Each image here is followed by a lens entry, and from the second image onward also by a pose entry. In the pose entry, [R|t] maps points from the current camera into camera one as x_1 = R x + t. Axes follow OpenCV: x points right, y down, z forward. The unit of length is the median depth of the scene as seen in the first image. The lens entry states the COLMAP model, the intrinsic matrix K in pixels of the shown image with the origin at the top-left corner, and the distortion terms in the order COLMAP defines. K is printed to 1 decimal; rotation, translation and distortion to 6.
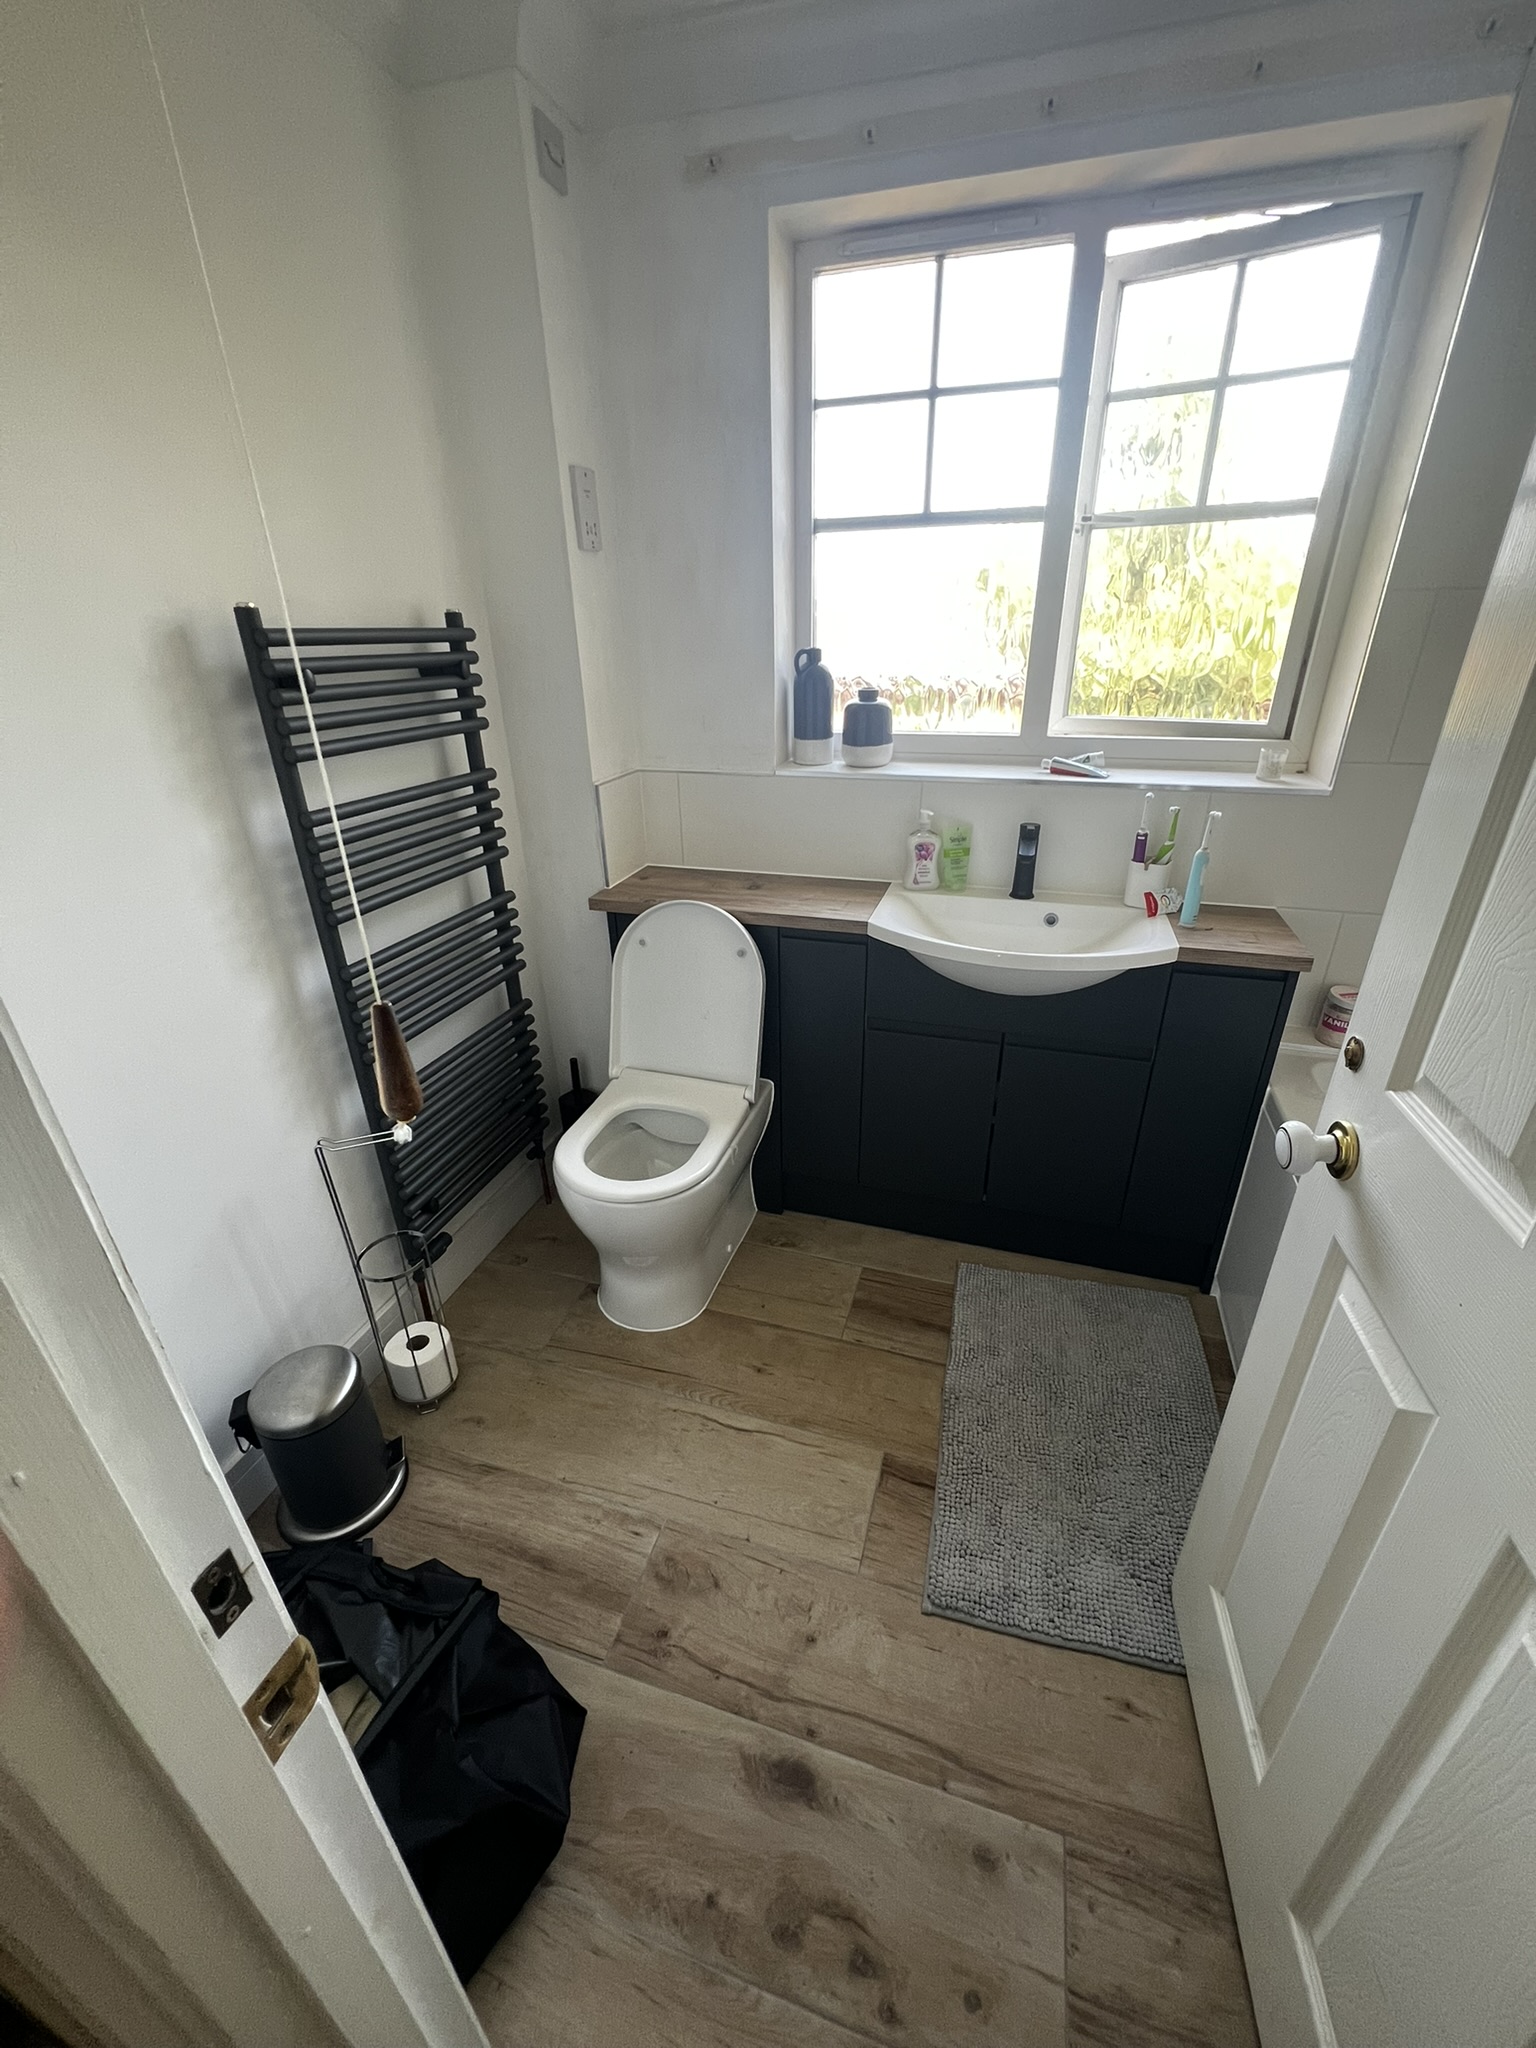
lens RADIAL K [[816.0, 0, 774.8], [0, 816.0, 1026.3], [0, 0, 1]] dist [0.000554, -0.000708]
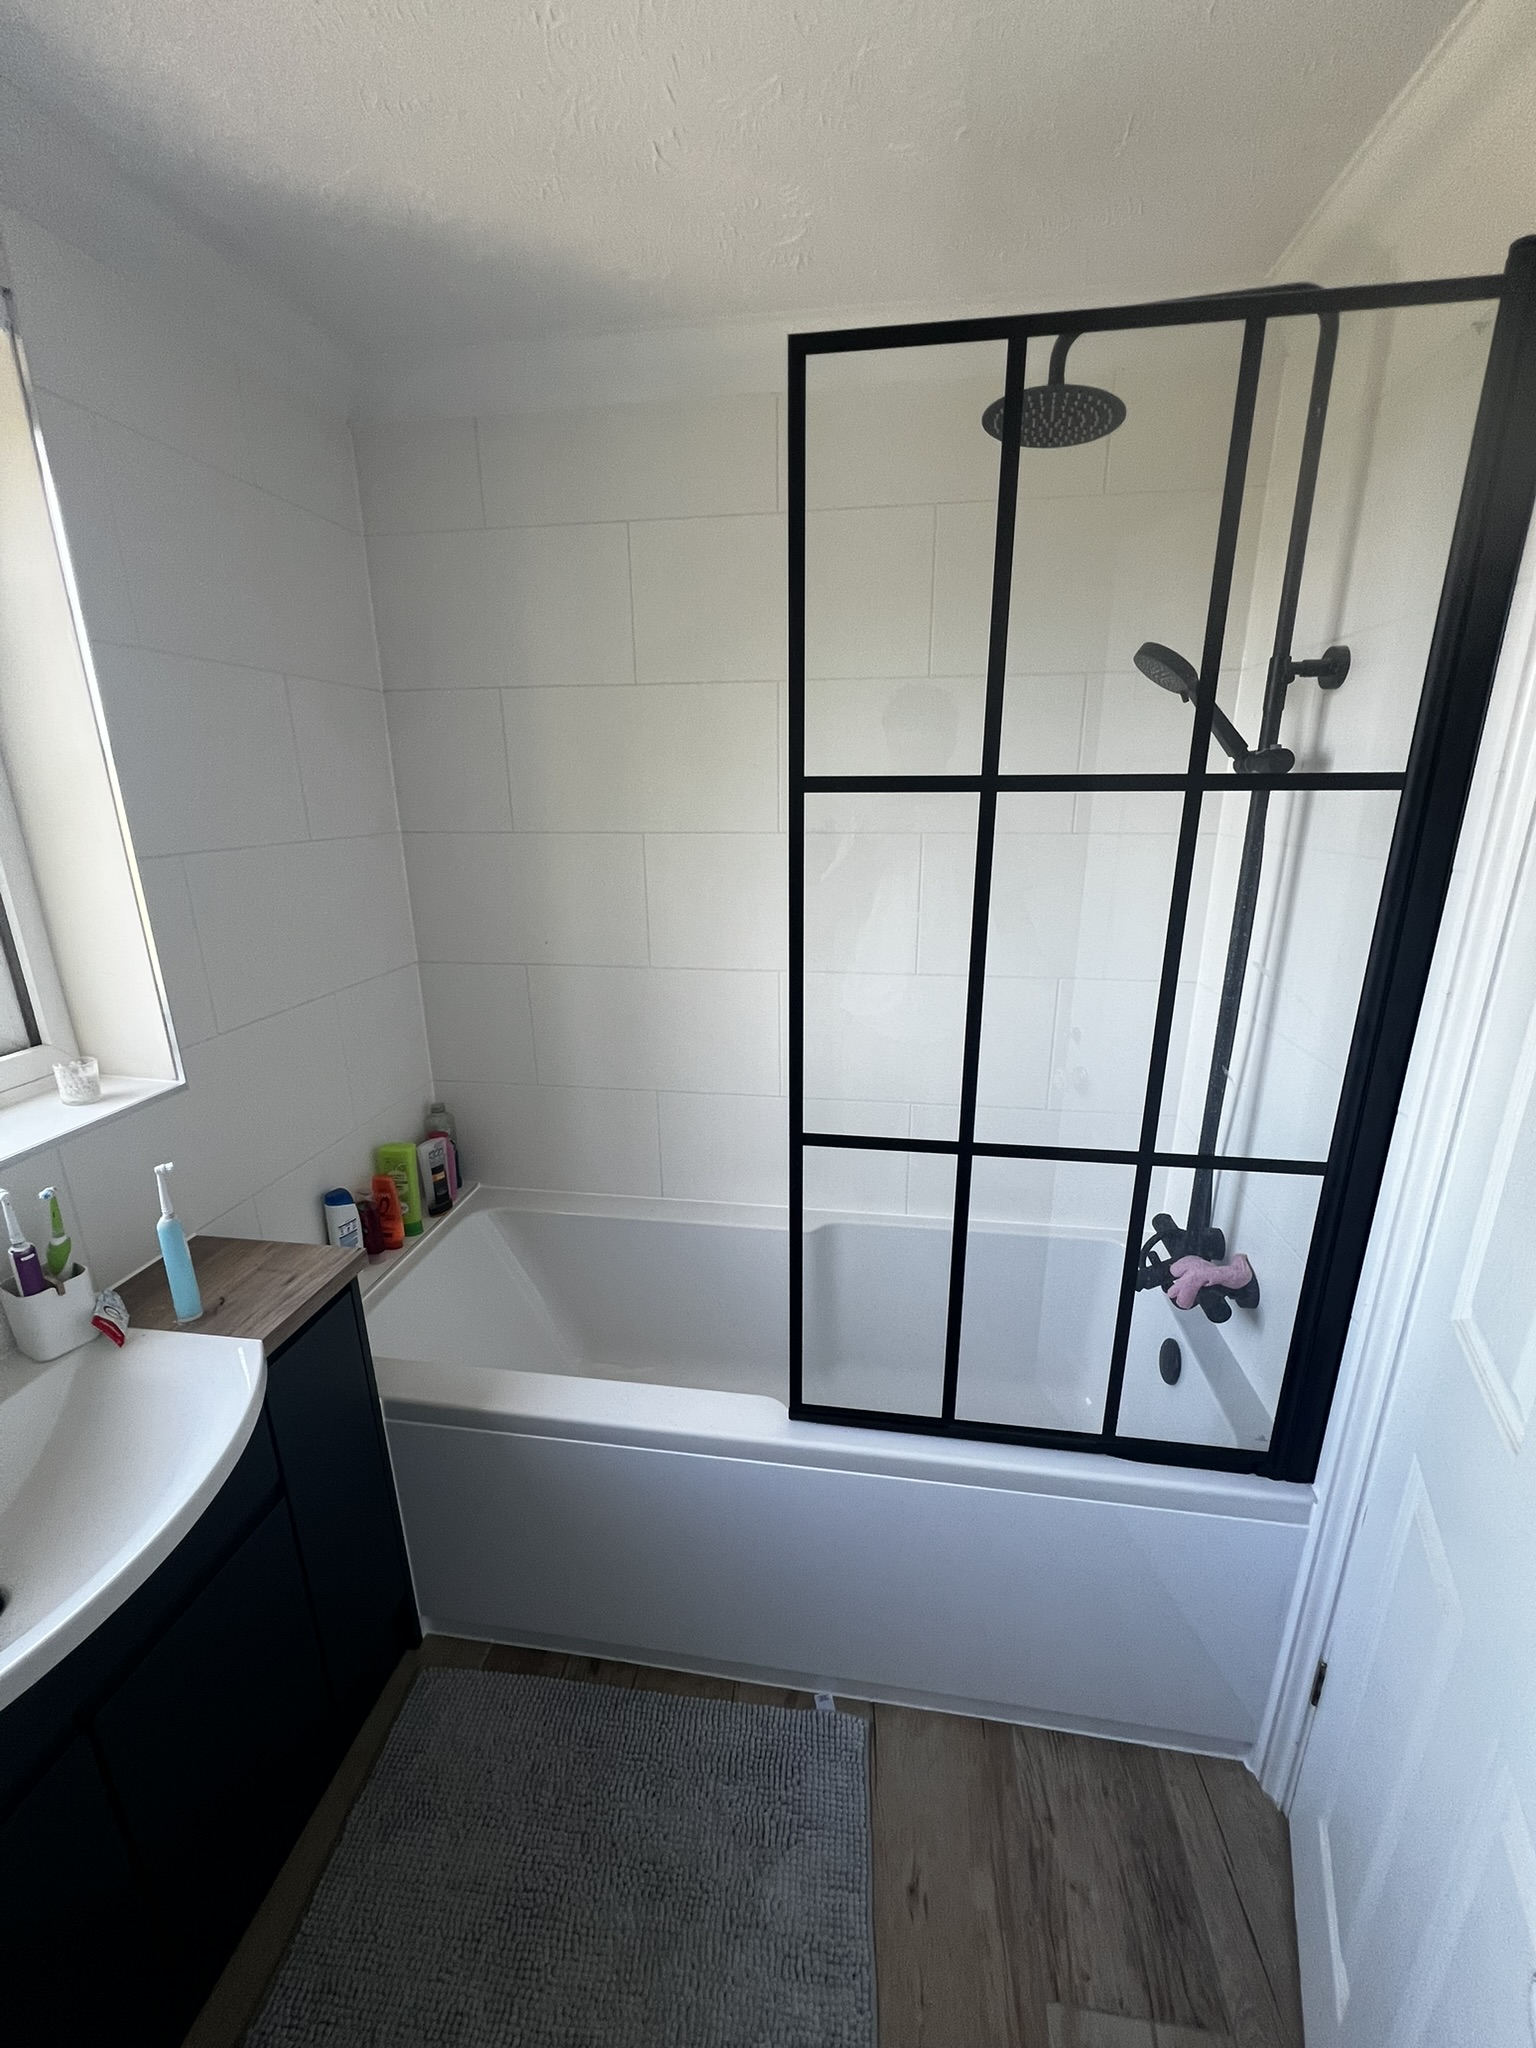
lens RADIAL K [[816.0, 0, 763.5], [0, 816.0, 1026.4], [0, 0, 1]] dist [0.000554, -0.000708]
pose [[-0.153419, -0.261125, 0.953035, -0.234065], [0.433276, 0.849024, 0.302375, -0.486256], [-0.888107, 0.459317, -0.017117, 0.694524]]
